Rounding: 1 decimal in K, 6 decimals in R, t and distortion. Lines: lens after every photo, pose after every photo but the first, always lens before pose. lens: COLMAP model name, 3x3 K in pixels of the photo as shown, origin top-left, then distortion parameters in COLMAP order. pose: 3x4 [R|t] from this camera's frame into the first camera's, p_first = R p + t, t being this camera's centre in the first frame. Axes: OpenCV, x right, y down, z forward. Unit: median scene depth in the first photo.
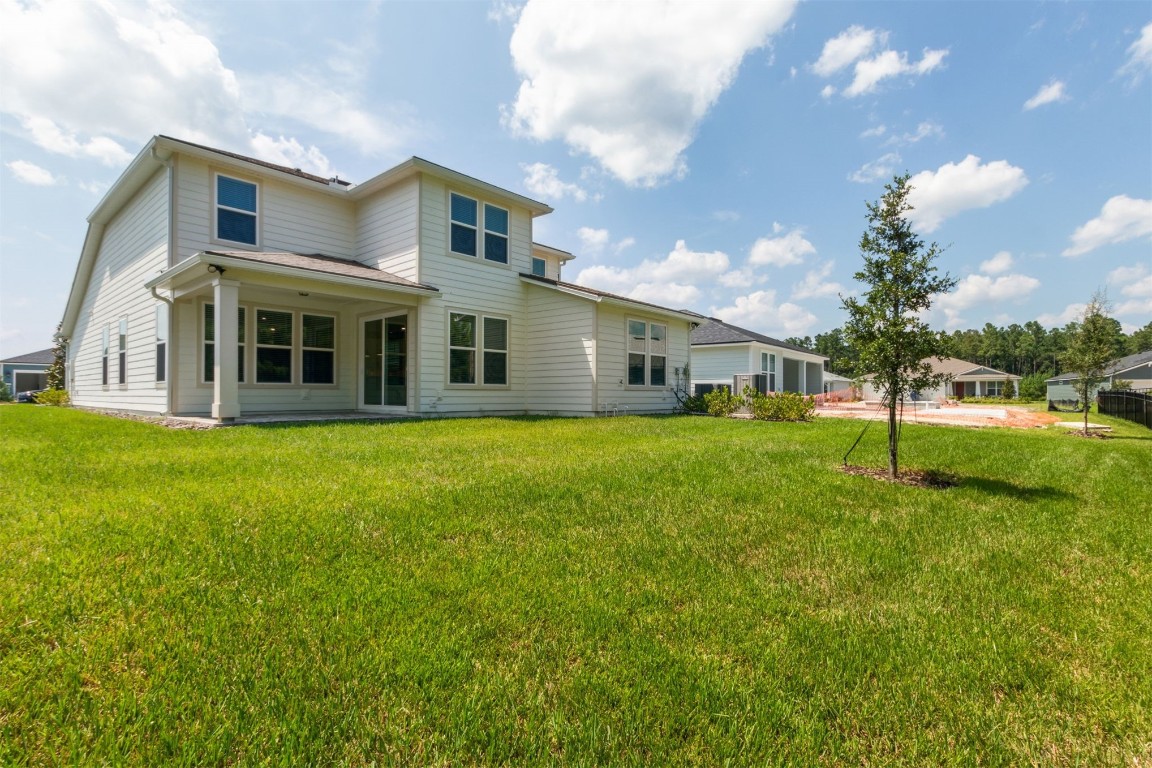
lens RADIAL K [[541.5, 0, 575.6], [0, 541.5, 387.3], [0, 0, 1]] dist [0.009335, -0.000406]
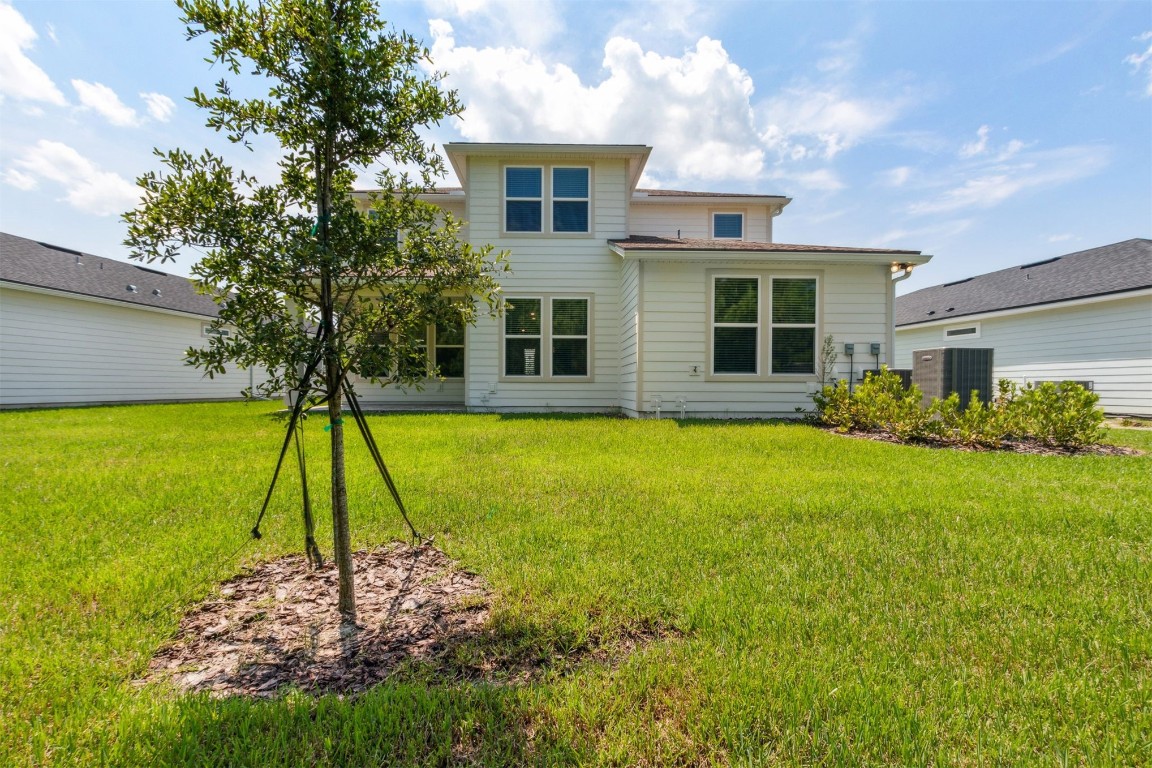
lens RADIAL K [[541.5, 0, 576.0], [0, 541.5, 386.4], [0, 0, 1]] dist [0.009335, -0.000406]
pose [[0.692125, -0.001473, -0.721776, 0.493514], [0.006940, 0.999965, 0.004614, 0.007516], [0.721744, -0.008202, 0.692111, 0.429842]]
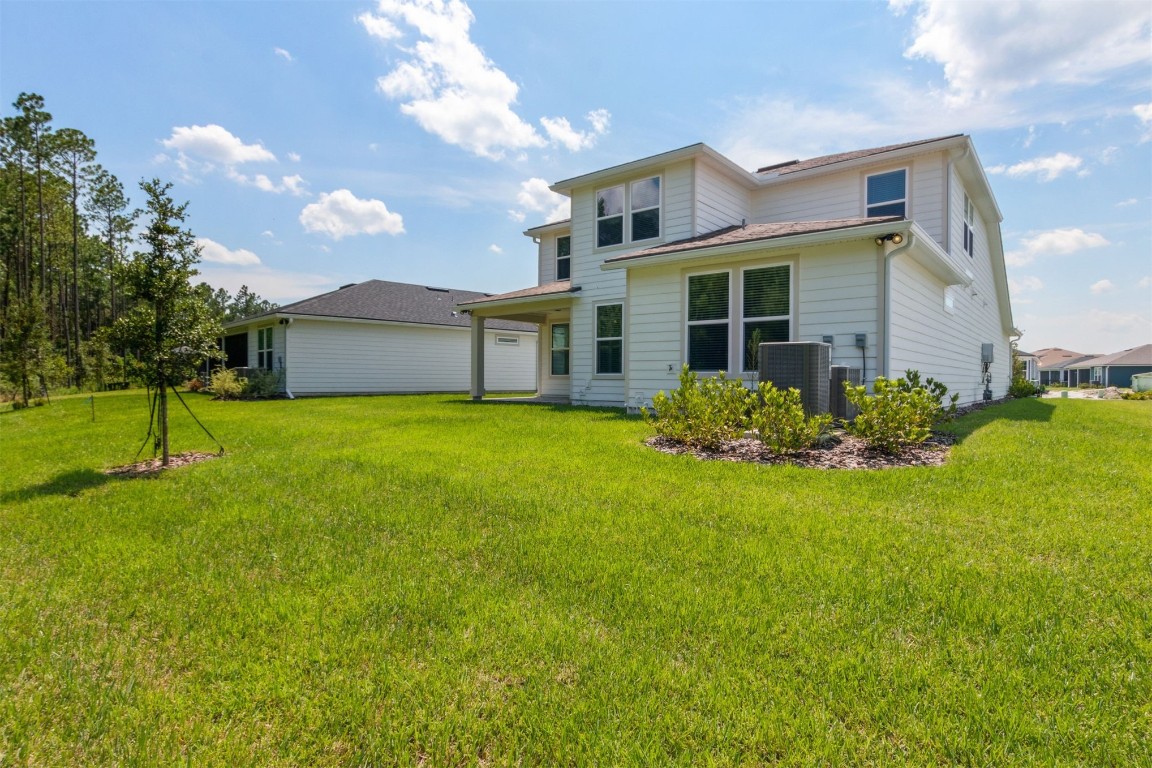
lens RADIAL K [[606.8, 0, 578.3], [0, 606.8, 383.8], [0, 0, 1]] dist [0.002899, 0.000248]
pose [[0.039739, 0.002353, -0.999207, 0.908111], [0.002551, 0.999994, 0.002457, 0.009215], [0.999207, -0.002647, 0.039733, 0.878644]]
